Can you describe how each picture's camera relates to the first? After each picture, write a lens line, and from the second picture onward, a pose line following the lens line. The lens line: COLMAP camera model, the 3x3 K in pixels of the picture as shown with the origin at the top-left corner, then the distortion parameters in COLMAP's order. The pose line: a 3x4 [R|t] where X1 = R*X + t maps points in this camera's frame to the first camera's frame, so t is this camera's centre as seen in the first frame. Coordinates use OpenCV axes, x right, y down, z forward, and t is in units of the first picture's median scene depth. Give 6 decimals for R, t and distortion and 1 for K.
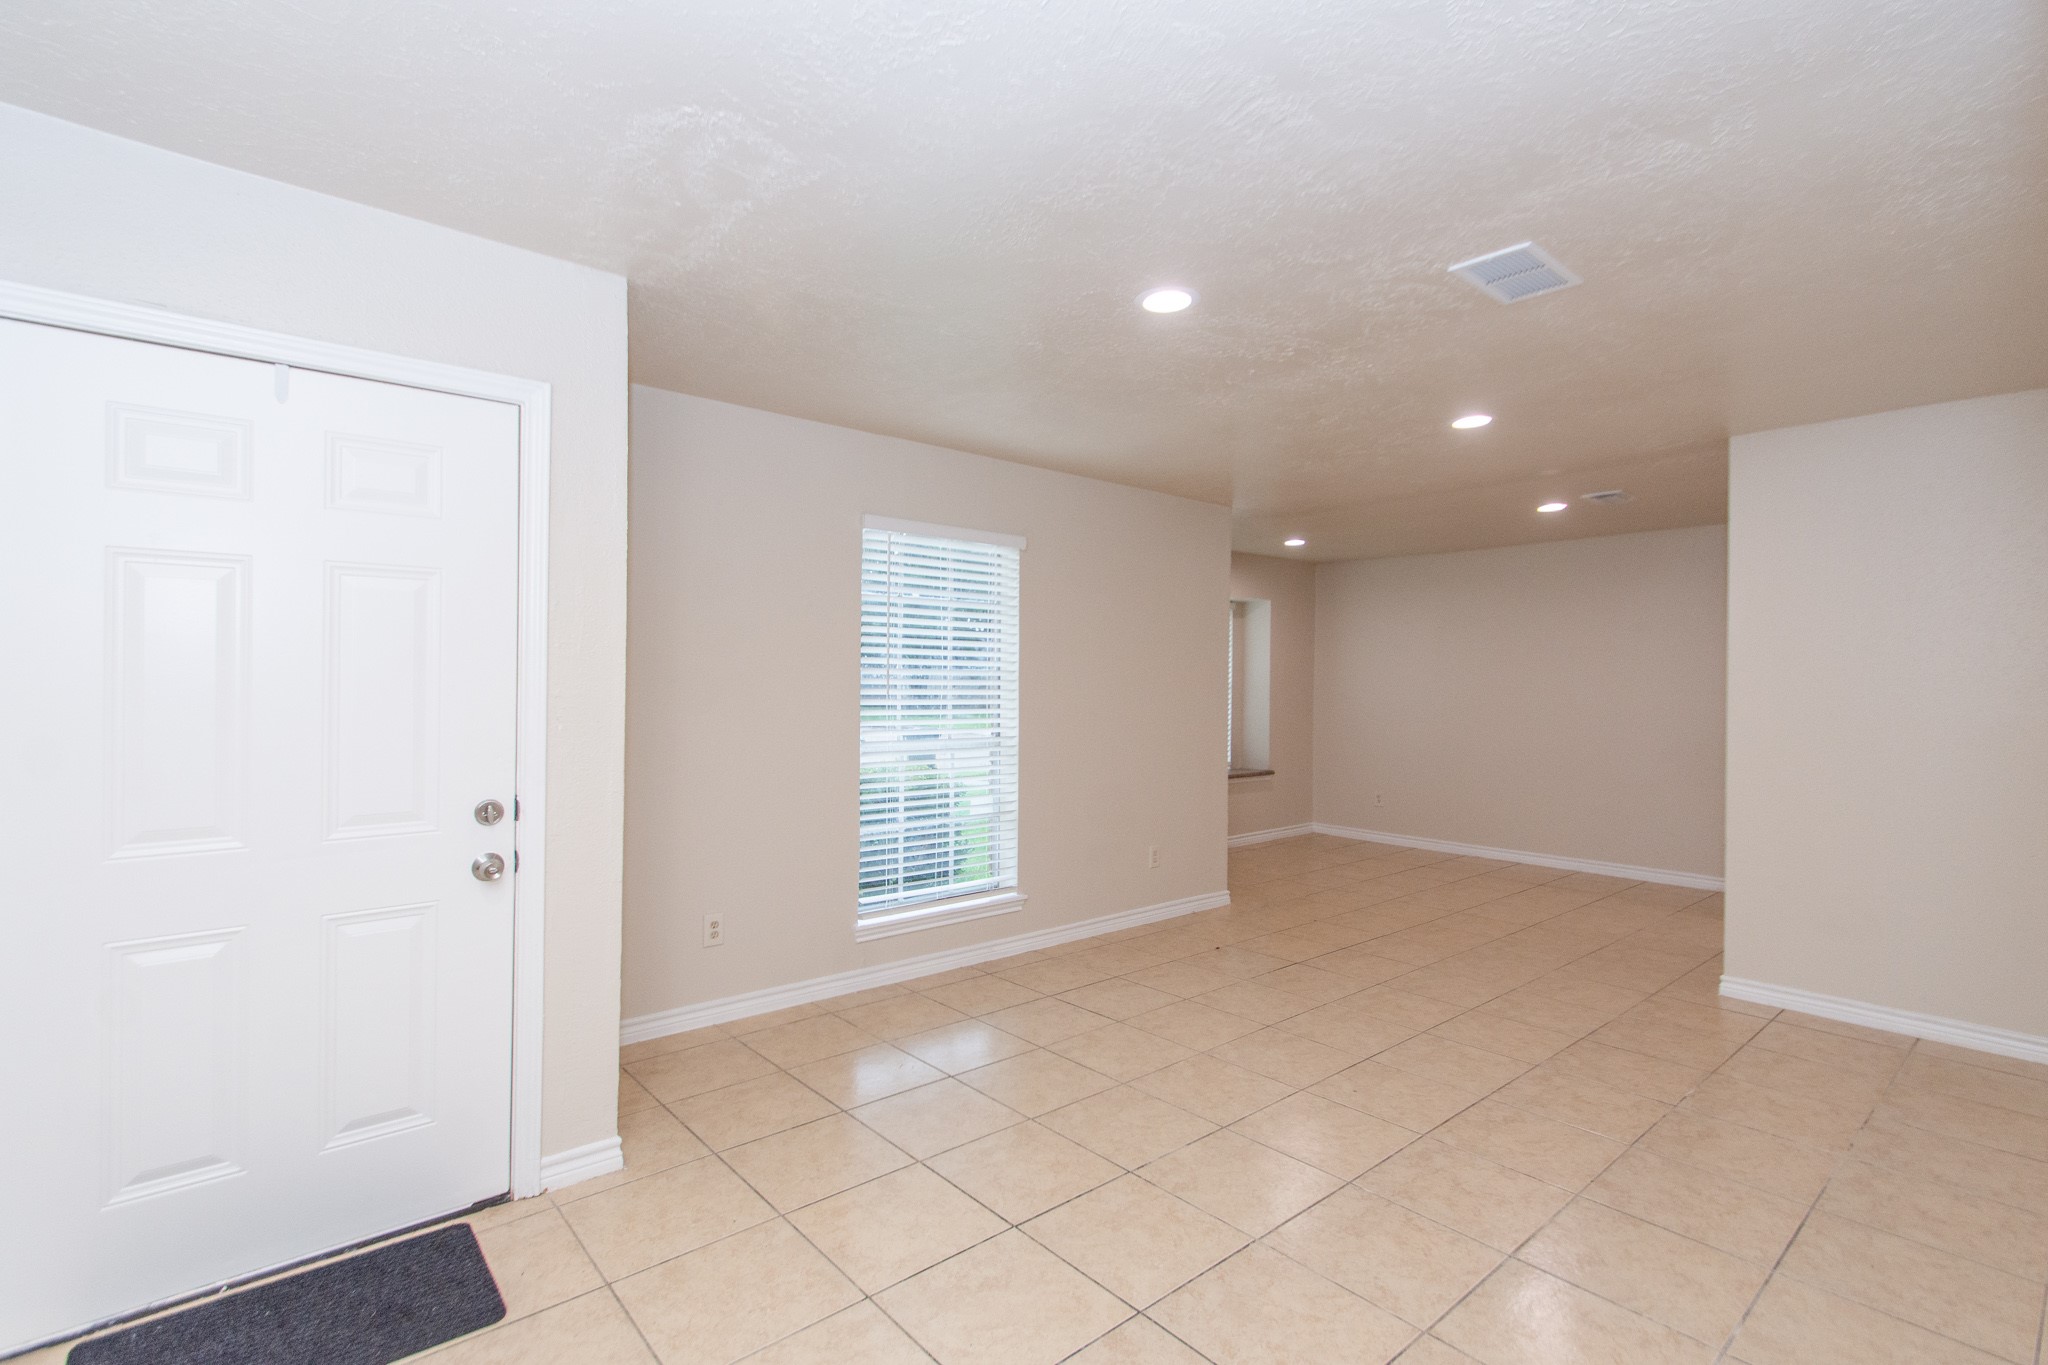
lens RADIAL K [[925.4, 0, 1018.1], [0, 925.4, 670.5], [0, 0, 1]] dist [0.004034, -0.000467]
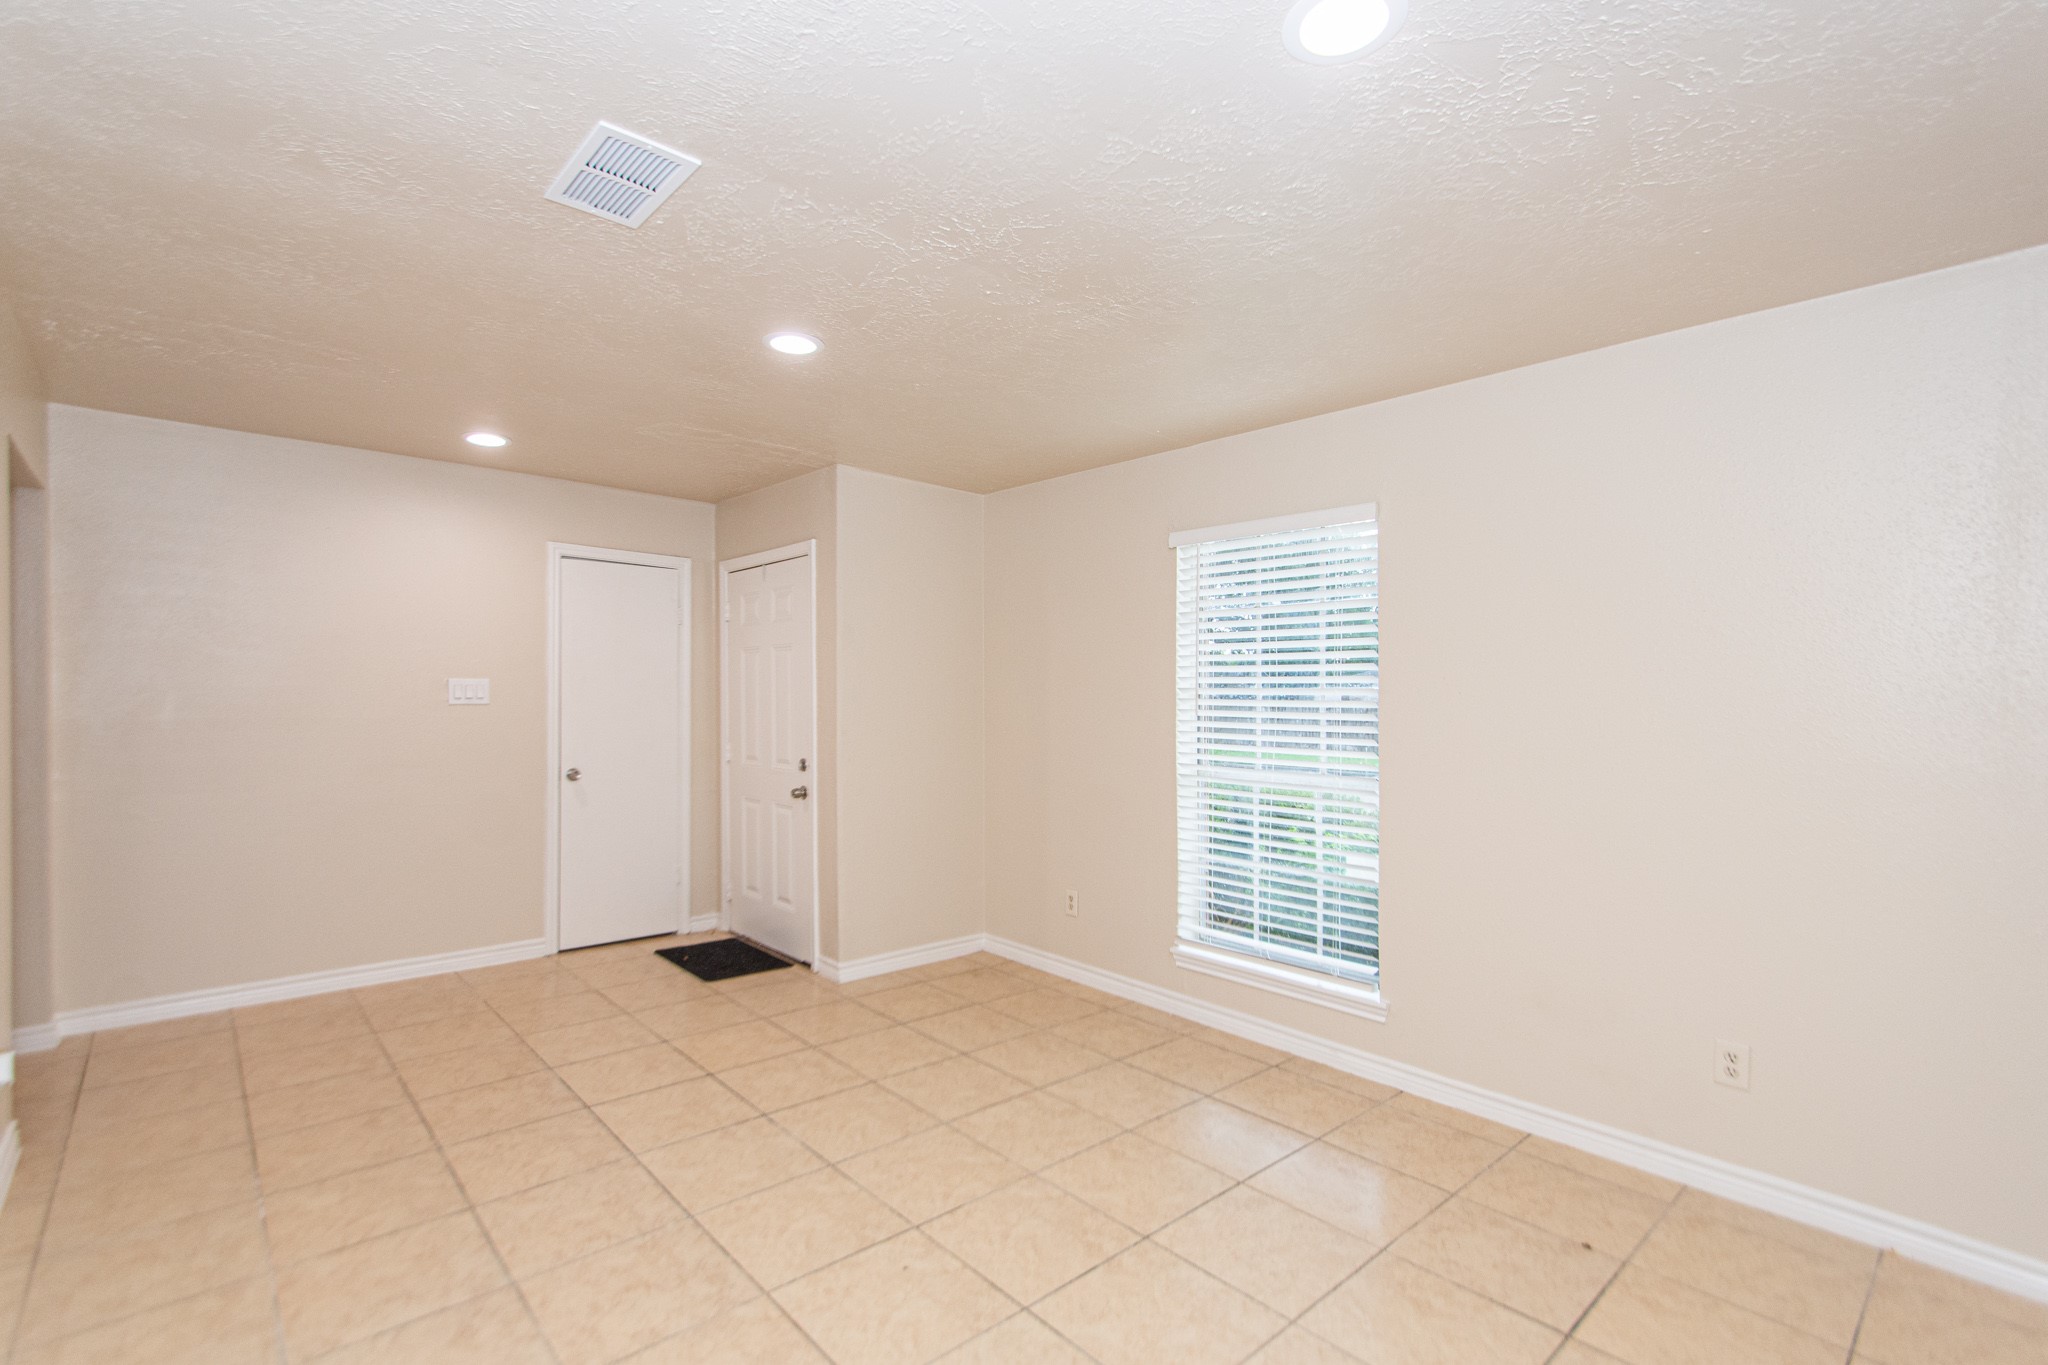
lens RADIAL K [[925.4, 0, 1019.5], [0, 925.4, 701.5], [0, 0, 1]] dist [0.004034, -0.000467]
pose [[0.039499, -0.004284, -0.999210, 0.831188], [-0.000040, 0.999991, -0.004288, 0.016055], [0.999220, 0.000209, 0.039498, 0.813924]]
